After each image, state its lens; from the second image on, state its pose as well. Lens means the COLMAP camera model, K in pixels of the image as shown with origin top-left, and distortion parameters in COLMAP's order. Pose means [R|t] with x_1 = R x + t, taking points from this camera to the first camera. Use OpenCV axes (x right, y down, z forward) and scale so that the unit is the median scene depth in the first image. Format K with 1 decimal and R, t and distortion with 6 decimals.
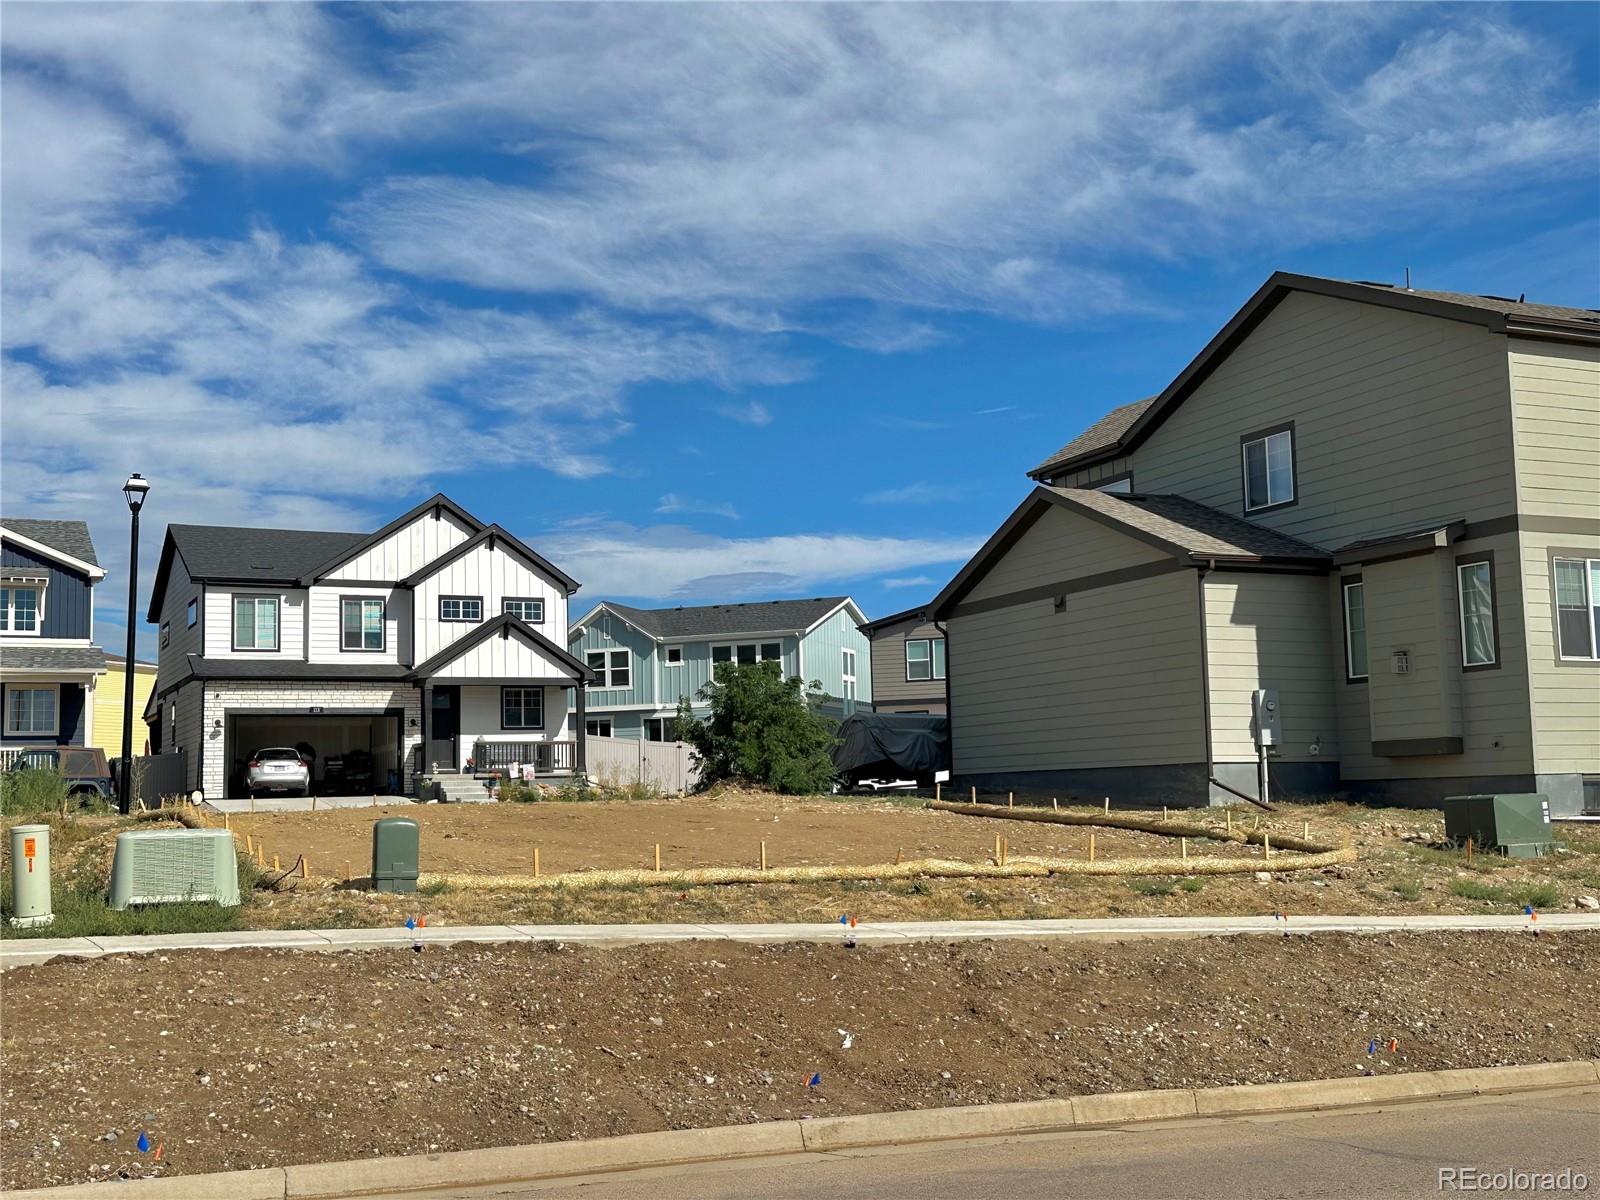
lens RADIAL K [[1862.4, 0, 808.8], [0, 1862.4, 607.7], [0, 0, 1]] dist [0.283270, -0.906385]
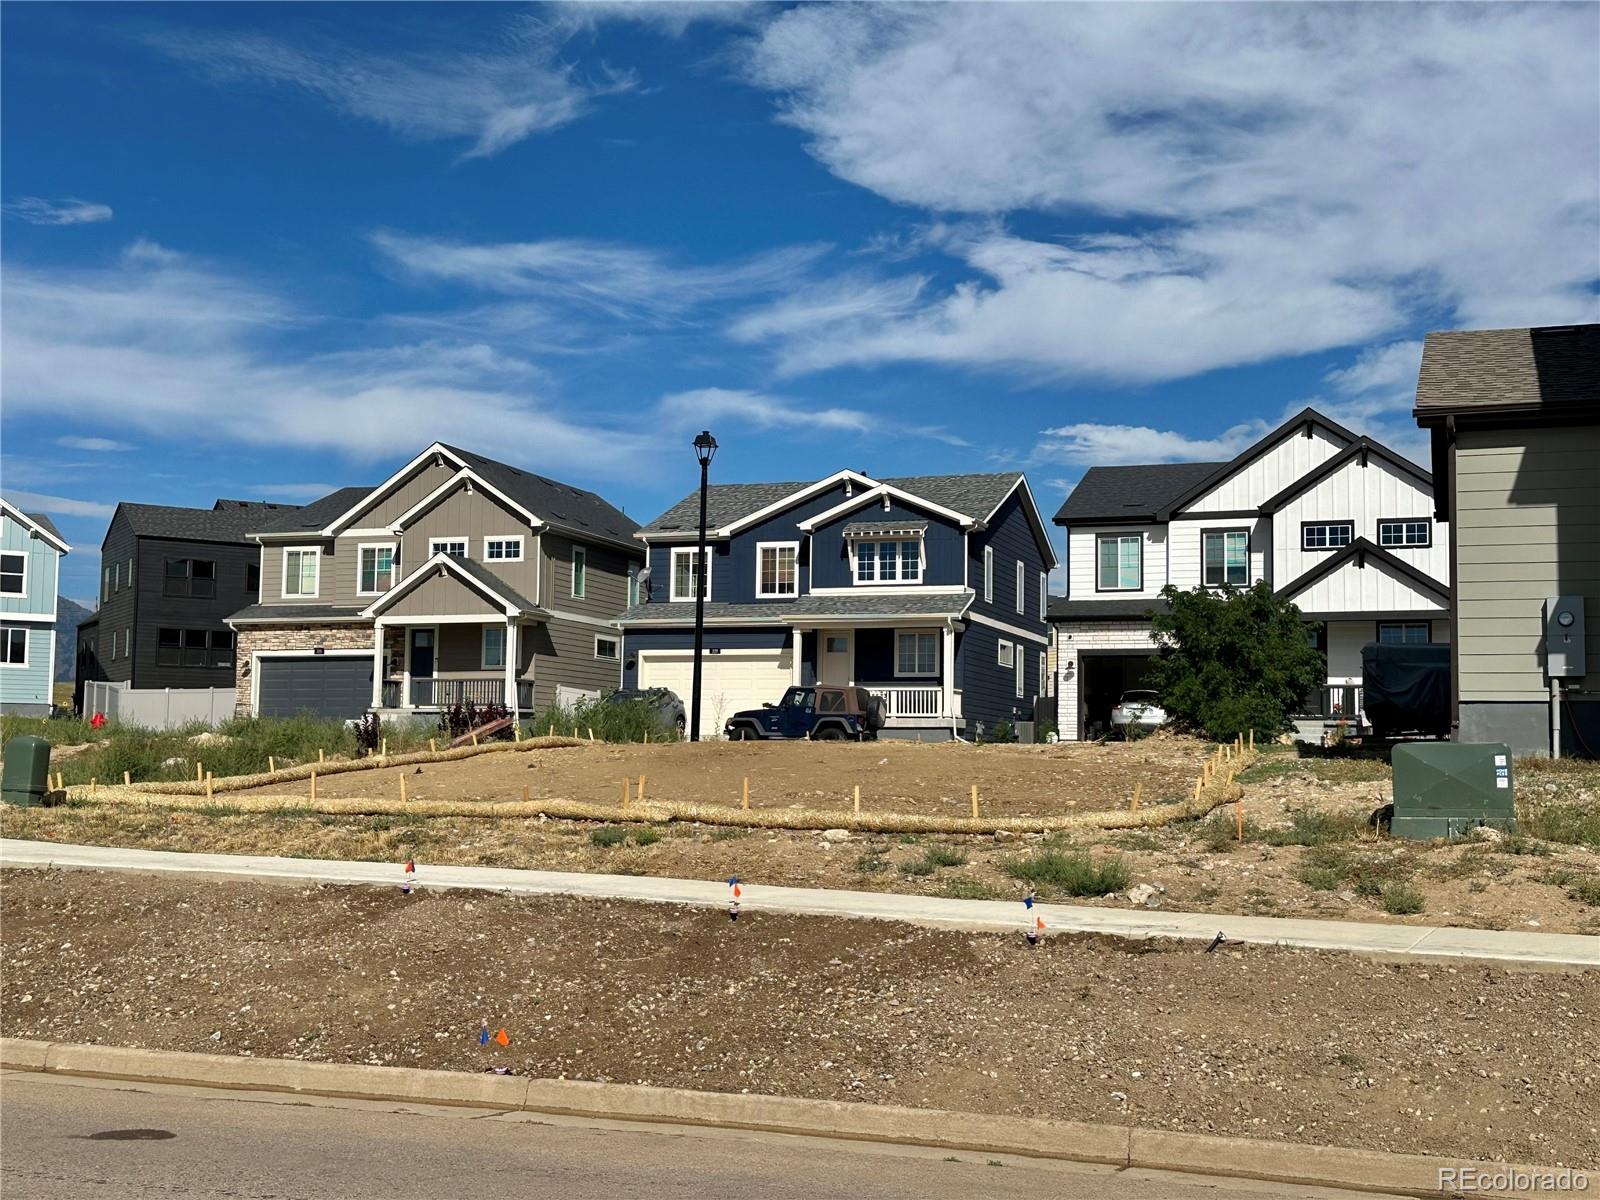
lens RADIAL K [[1955.3, 0, 791.0], [0, 1955.3, 602.8], [0, 0, 1]] dist [0.151149, 0.004879]
pose [[0.723863, -0.032024, -0.689200, 0.282068], [0.049821, 0.998741, 0.005920, 0.014400], [0.688143, -0.038622, 0.724546, 0.146468]]
